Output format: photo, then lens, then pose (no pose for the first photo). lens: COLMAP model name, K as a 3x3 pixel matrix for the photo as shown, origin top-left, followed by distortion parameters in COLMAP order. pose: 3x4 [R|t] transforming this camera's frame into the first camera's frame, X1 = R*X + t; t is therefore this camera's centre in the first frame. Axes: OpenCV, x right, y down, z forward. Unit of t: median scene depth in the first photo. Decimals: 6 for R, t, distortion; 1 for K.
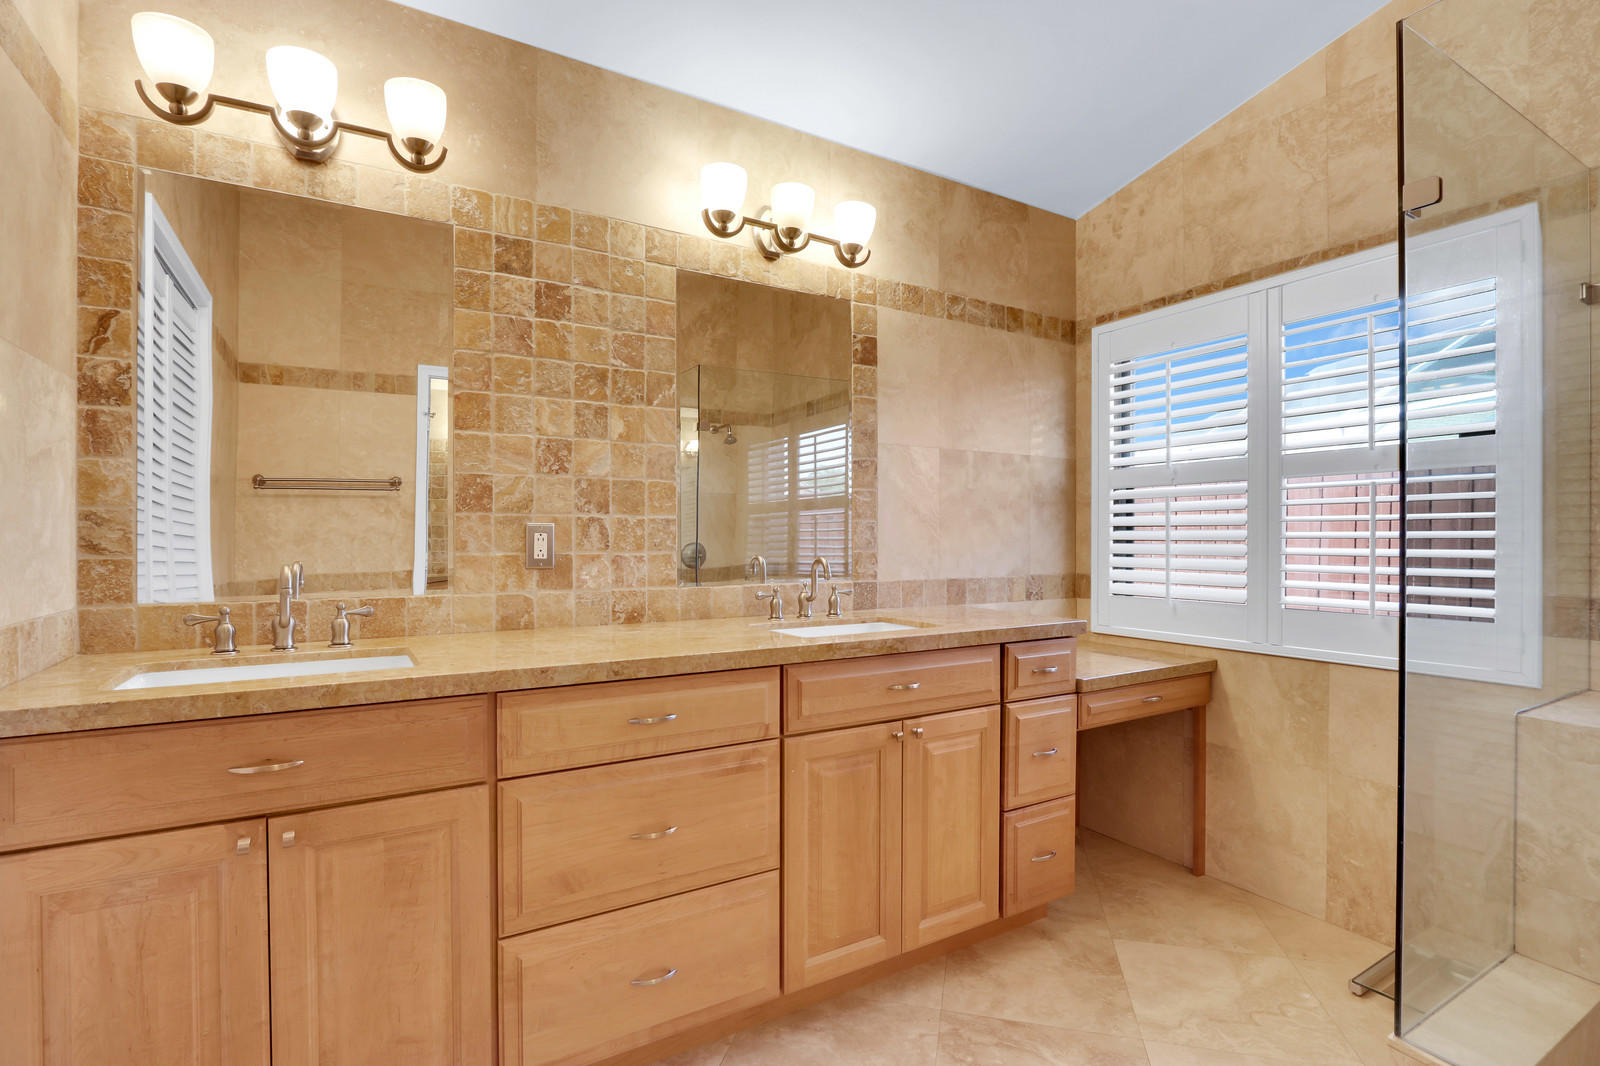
lens RADIAL K [[752.8, 0, 792.7], [0, 752.8, 542.2], [0, 0, 1]] dist [-0.020980, 0.004359]
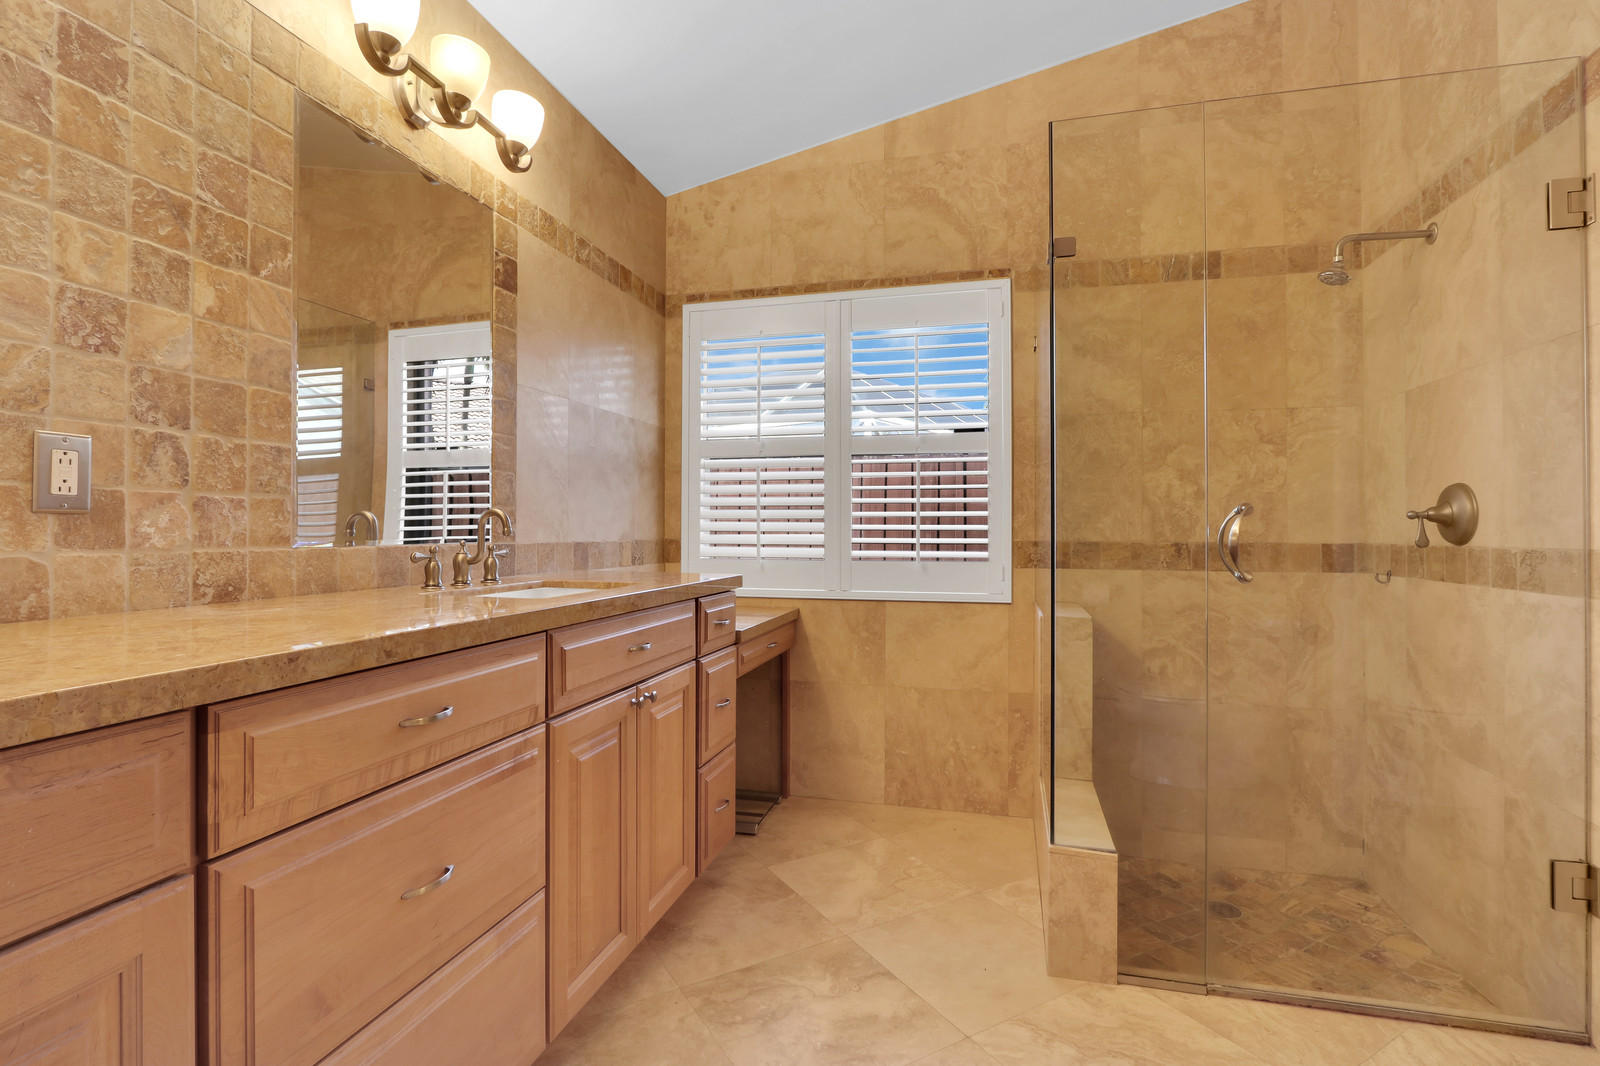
lens RADIAL K [[752.8, 0, 804.0], [0, 752.8, 524.0], [0, 0, 1]] dist [-0.020980, 0.004359]
pose [[0.710968, 0.007003, 0.703190, -0.312020], [0.000983, 0.999940, -0.010952, 0.047497], [-0.703224, 0.008478, 0.710918, 0.192505]]
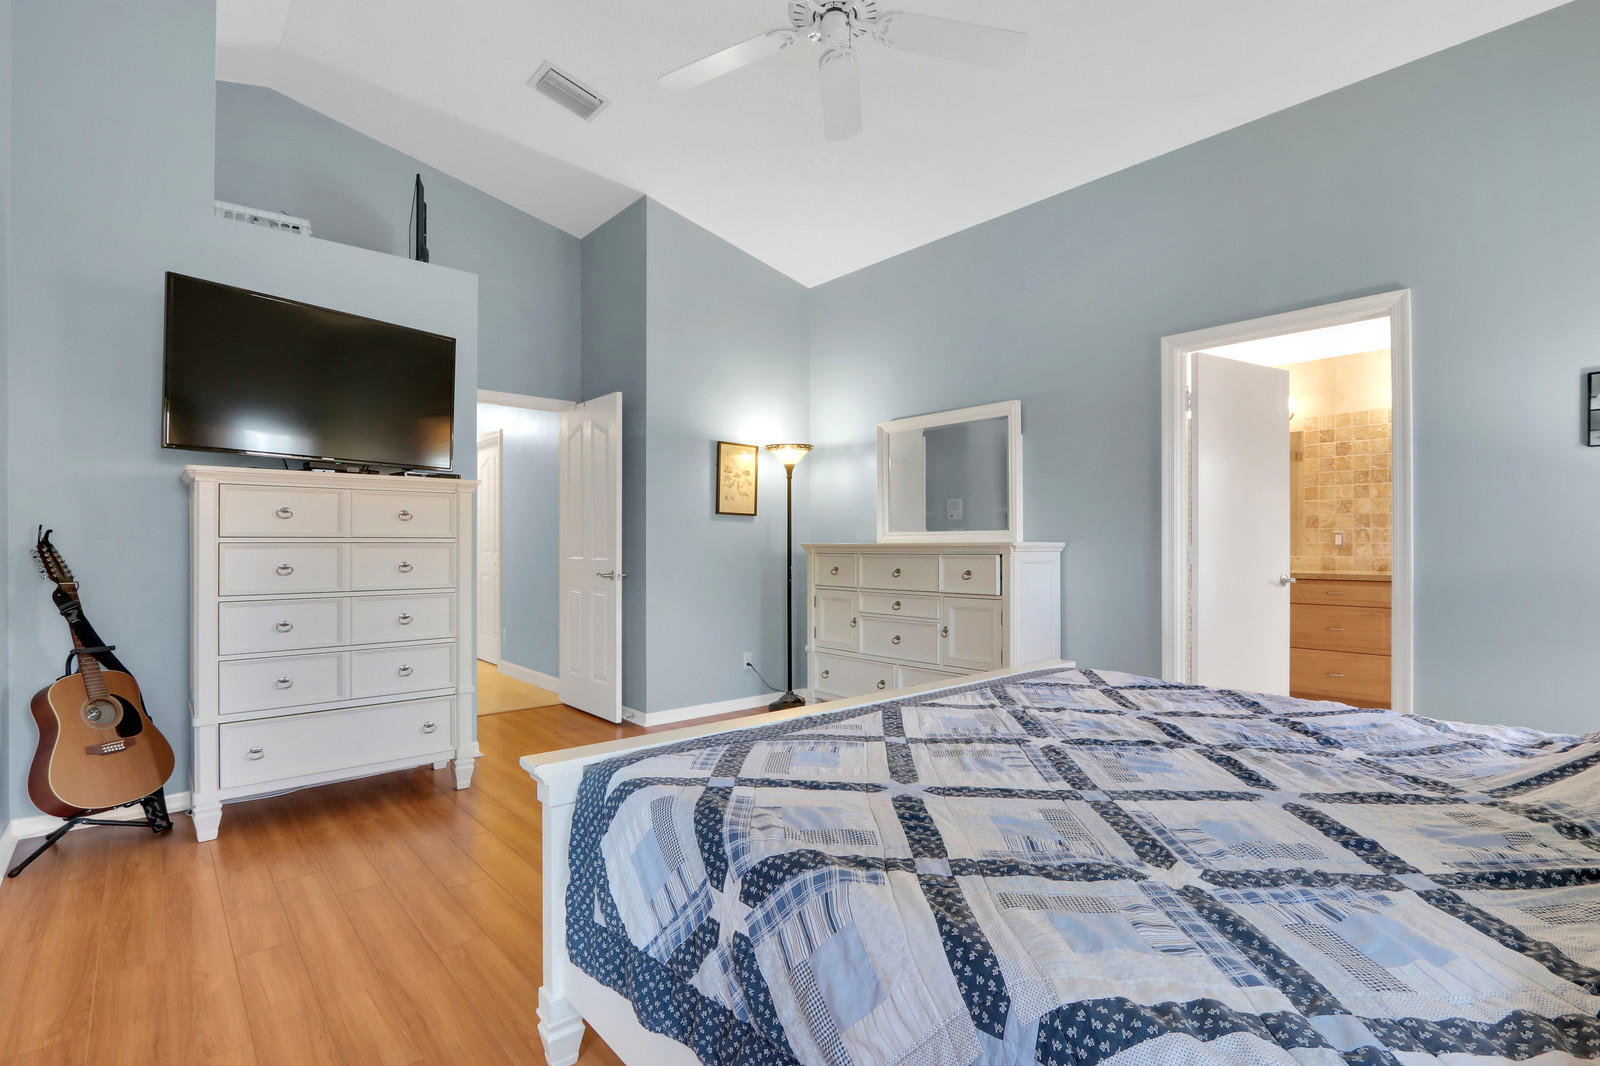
lens RADIAL K [[752.8, 0, 796.6], [0, 752.8, 537.1], [0, 0, 1]] dist [-0.020980, 0.004359]
pose [[0.190349, -0.007169, -0.981690, 1.831912], [-0.002741, 0.999966, -0.007834, 0.020465], [0.981713, 0.004182, 0.190323, -1.360770]]
